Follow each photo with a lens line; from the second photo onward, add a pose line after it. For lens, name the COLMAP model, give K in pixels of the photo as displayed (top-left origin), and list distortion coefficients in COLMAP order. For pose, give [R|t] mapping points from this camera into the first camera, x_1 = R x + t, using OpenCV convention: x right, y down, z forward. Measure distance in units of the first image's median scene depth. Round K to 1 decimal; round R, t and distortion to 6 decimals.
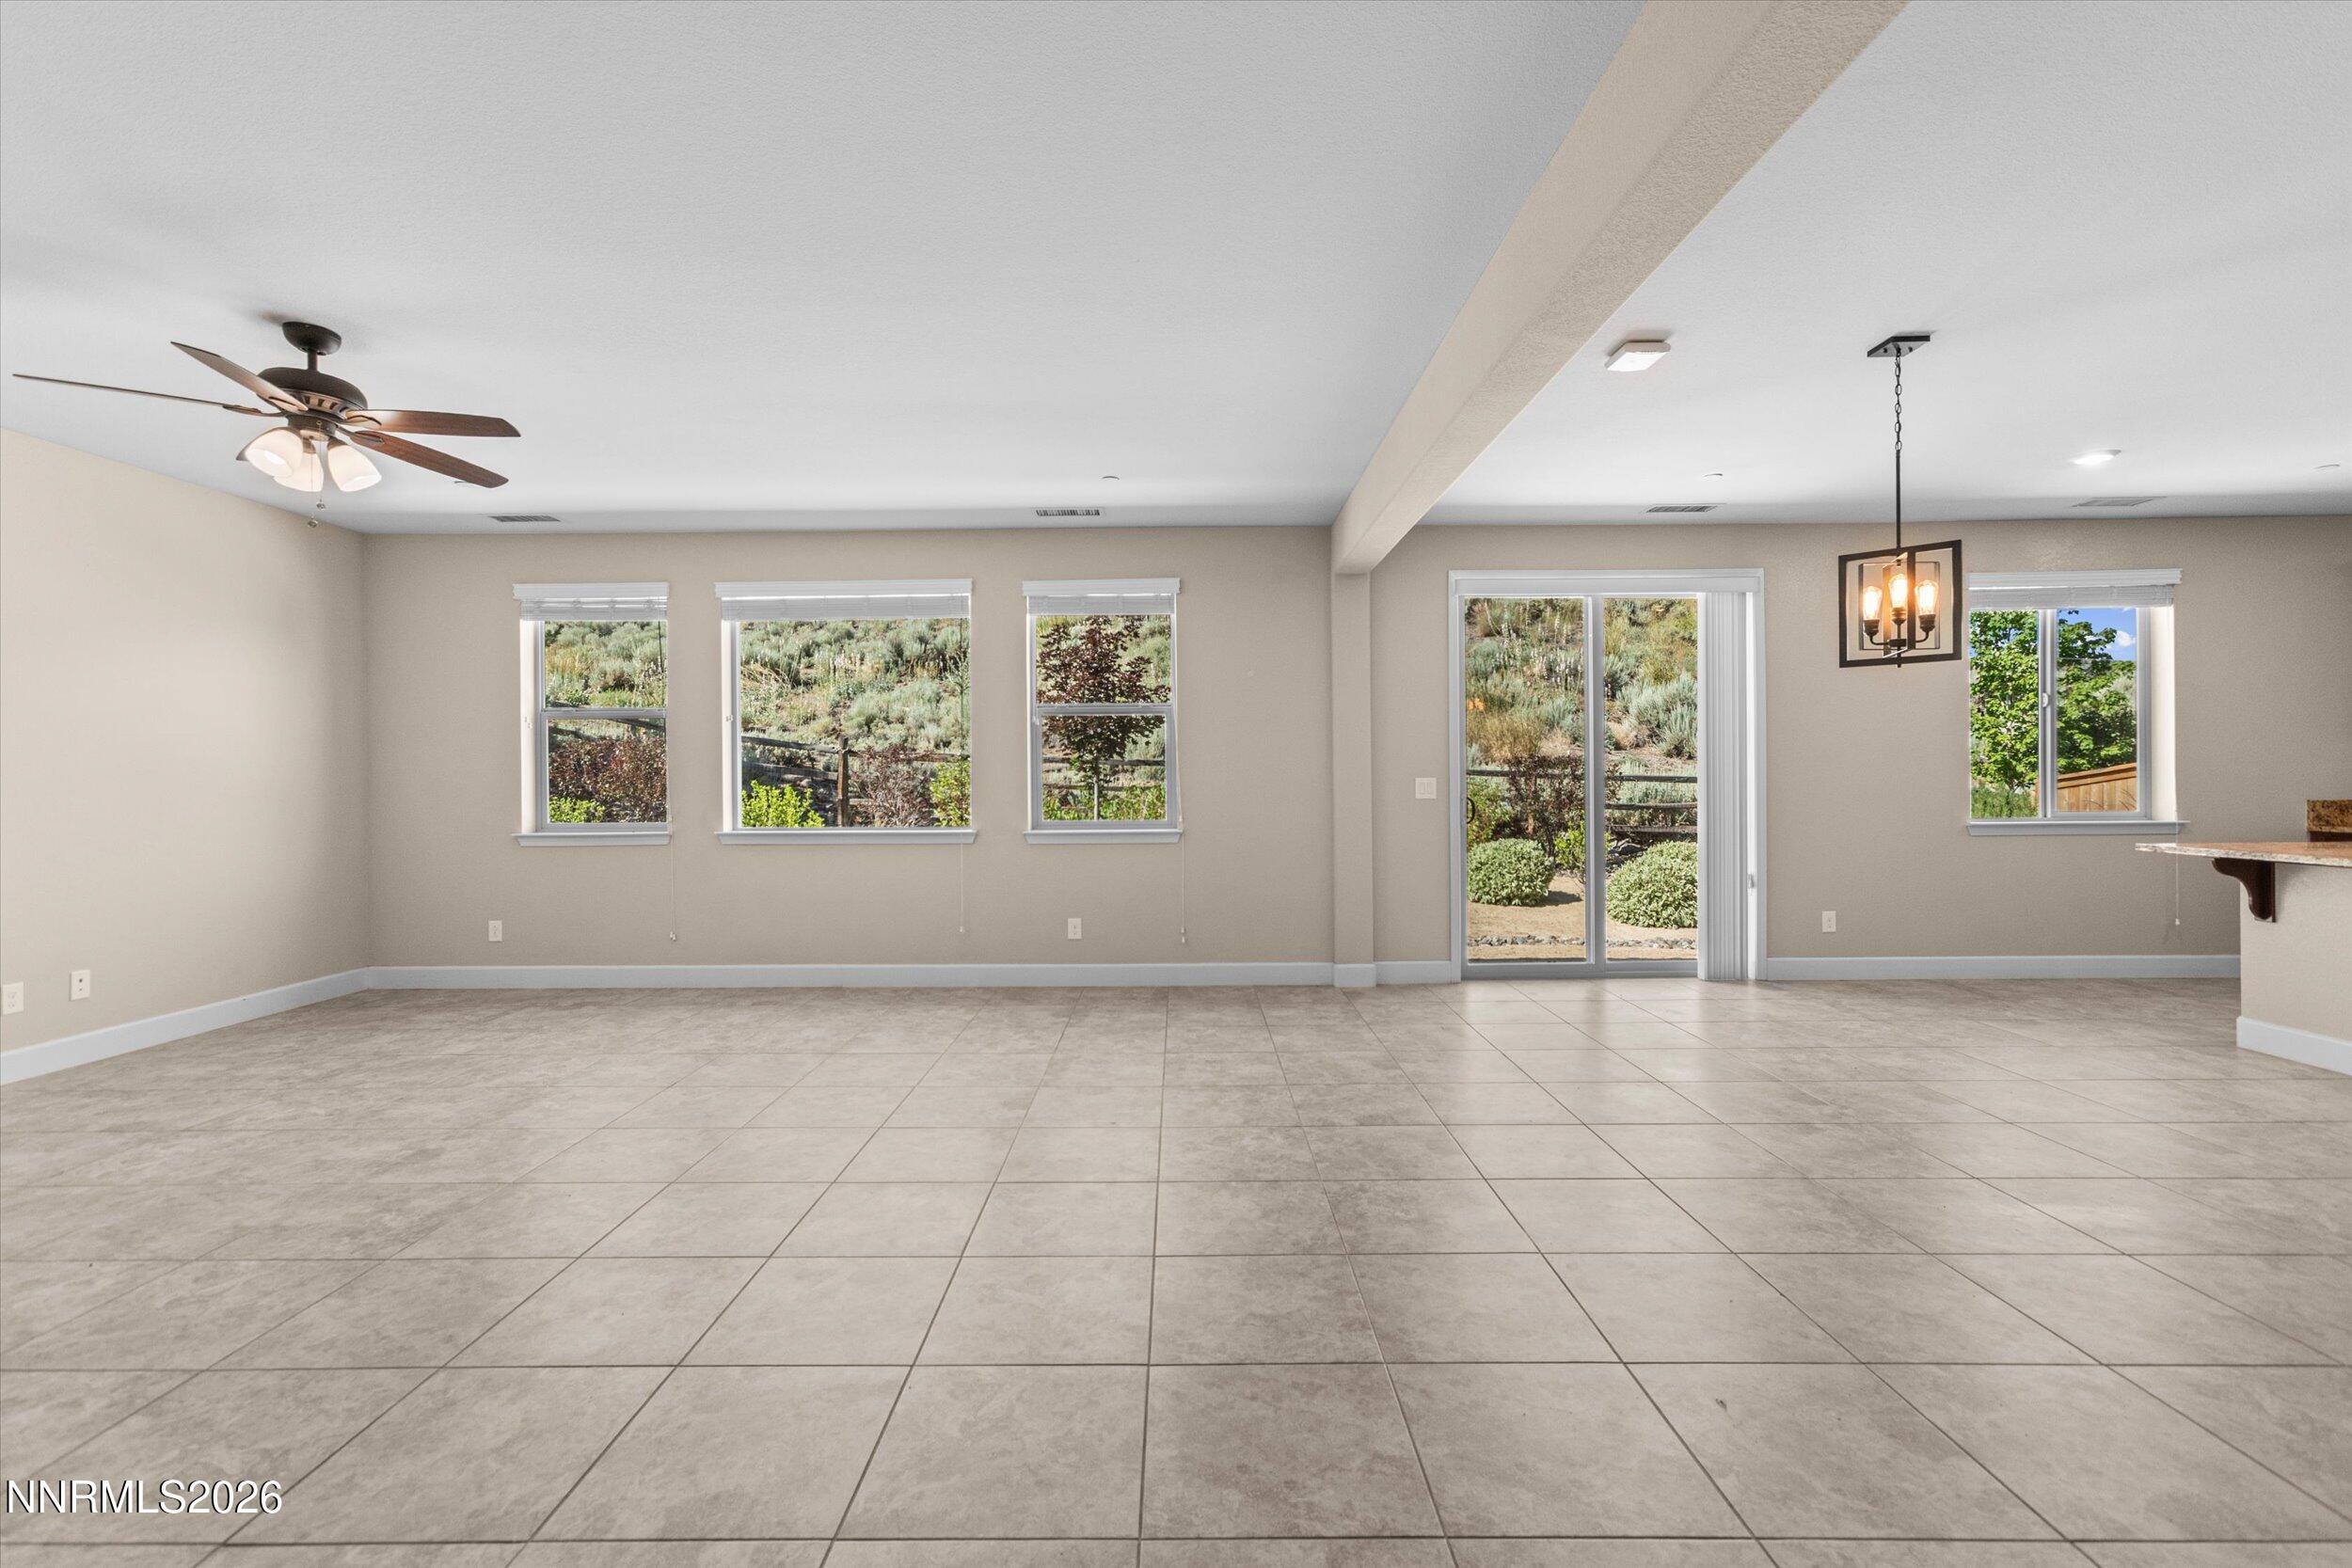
lens RADIAL K [[1041.3, 0, 1176.0], [0, 1041.3, 784.0], [0, 0, 1]] dist [-0.013722, 0.012115]
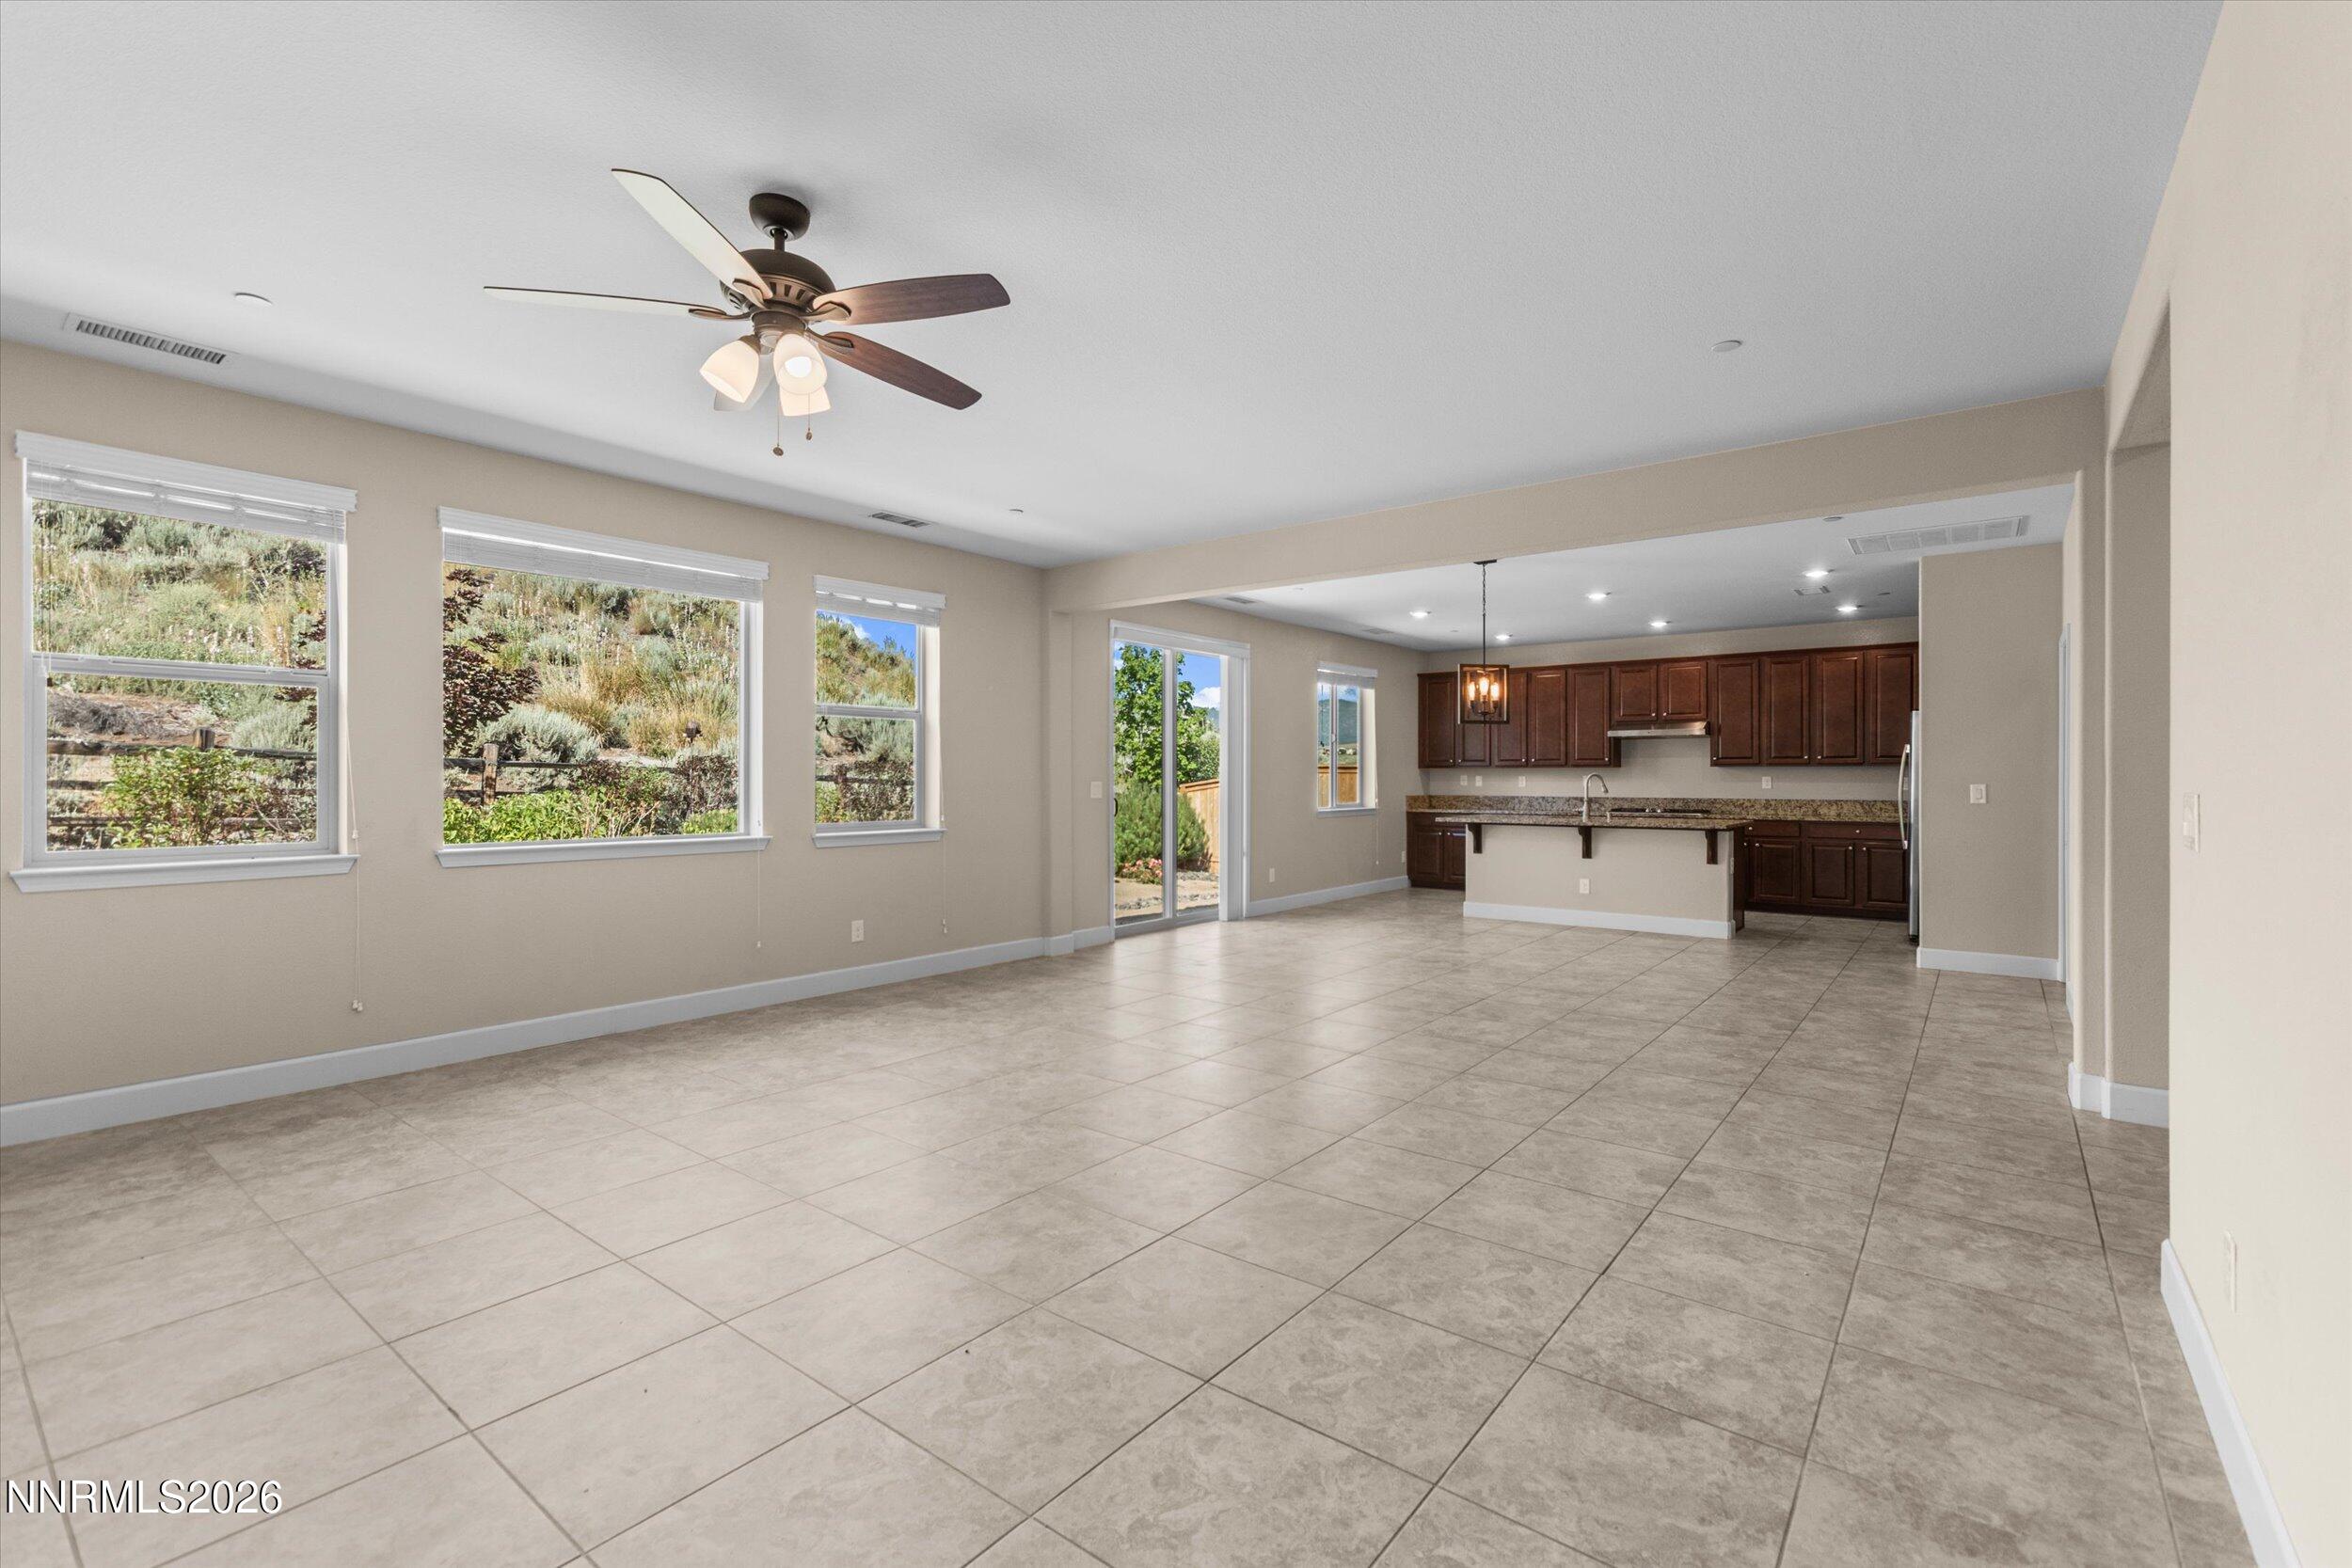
lens RADIAL K [[1041.3, 0, 1176.0], [0, 1041.3, 784.0], [0, 0, 1]] dist [-0.013722, 0.012115]
pose [[0.613533, 0.004380, 0.789657, -1.108150], [0.000409, 0.999983, -0.005865, 0.007226], [-0.789669, 0.003921, 0.613521, 0.244597]]
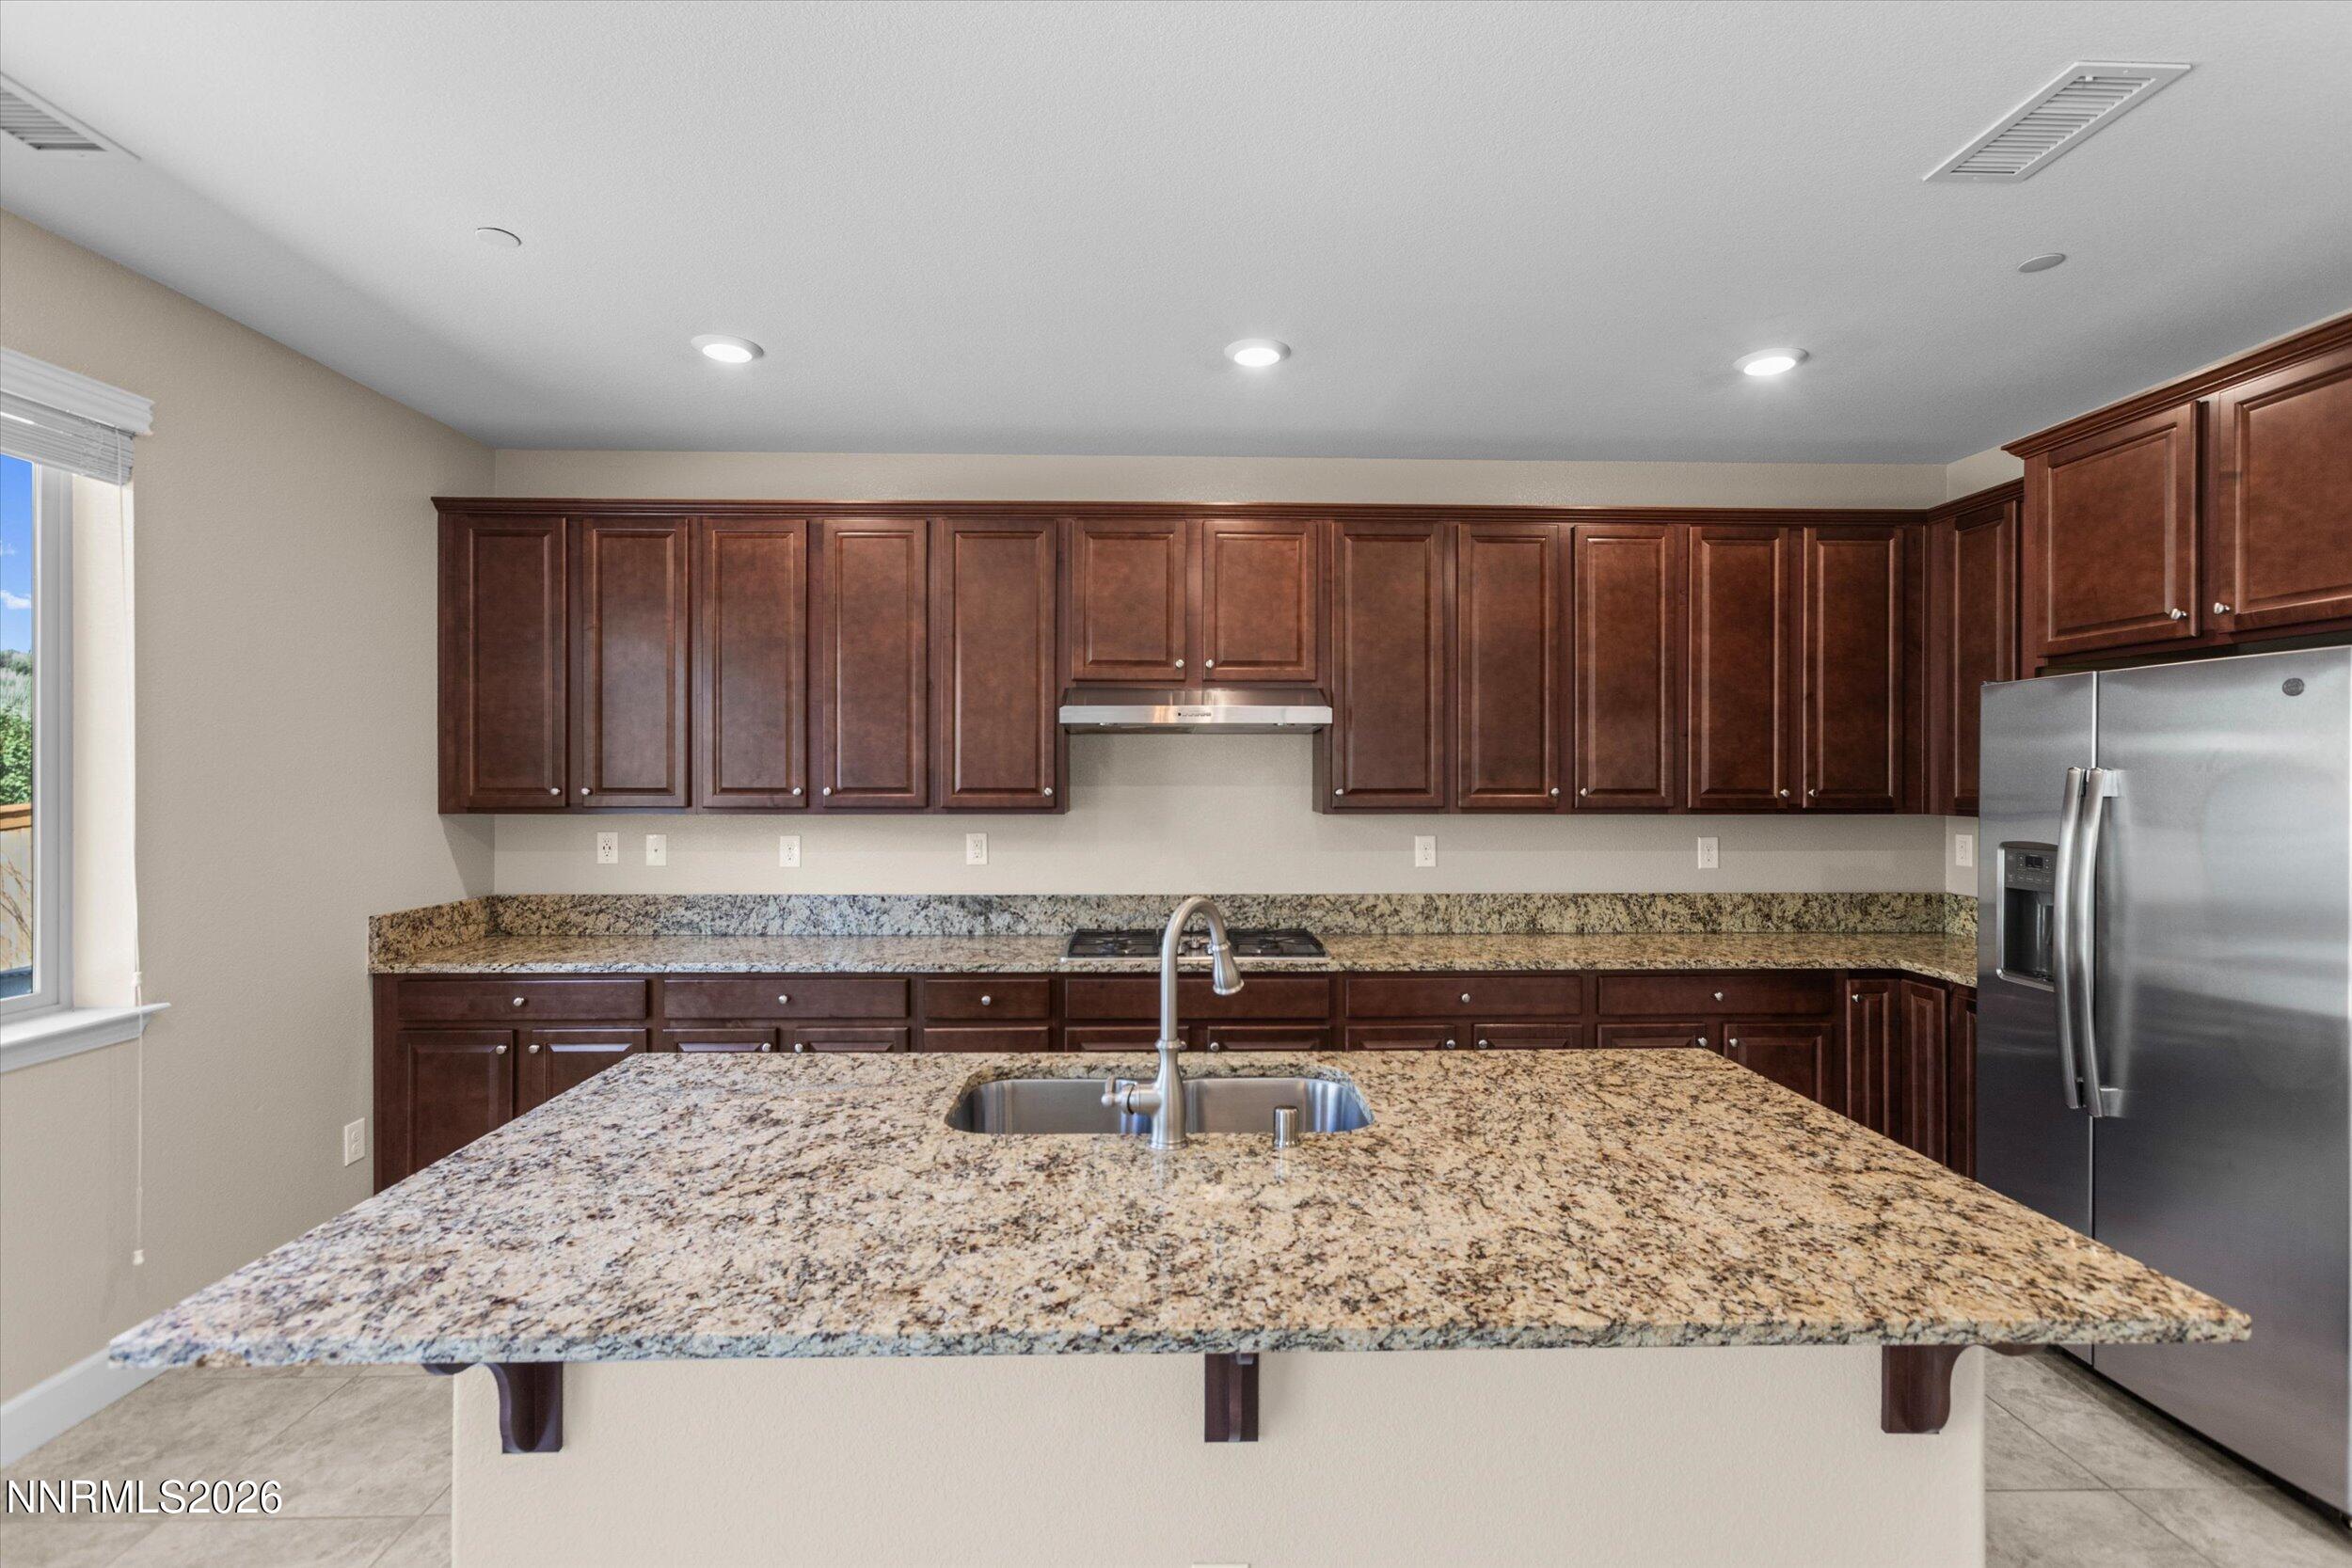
lens RADIAL K [[1046.3, 0, 1169.3], [0, 1046.3, 782.5], [0, 0, 1]] dist [-0.011908, 0.011181]
pose [[-0.036136, 0.005117, 0.999334, 0.845063], [0.008537, 0.999952, -0.004812, -0.076345], [-0.999310, 0.008357, -0.036178, 0.963814]]
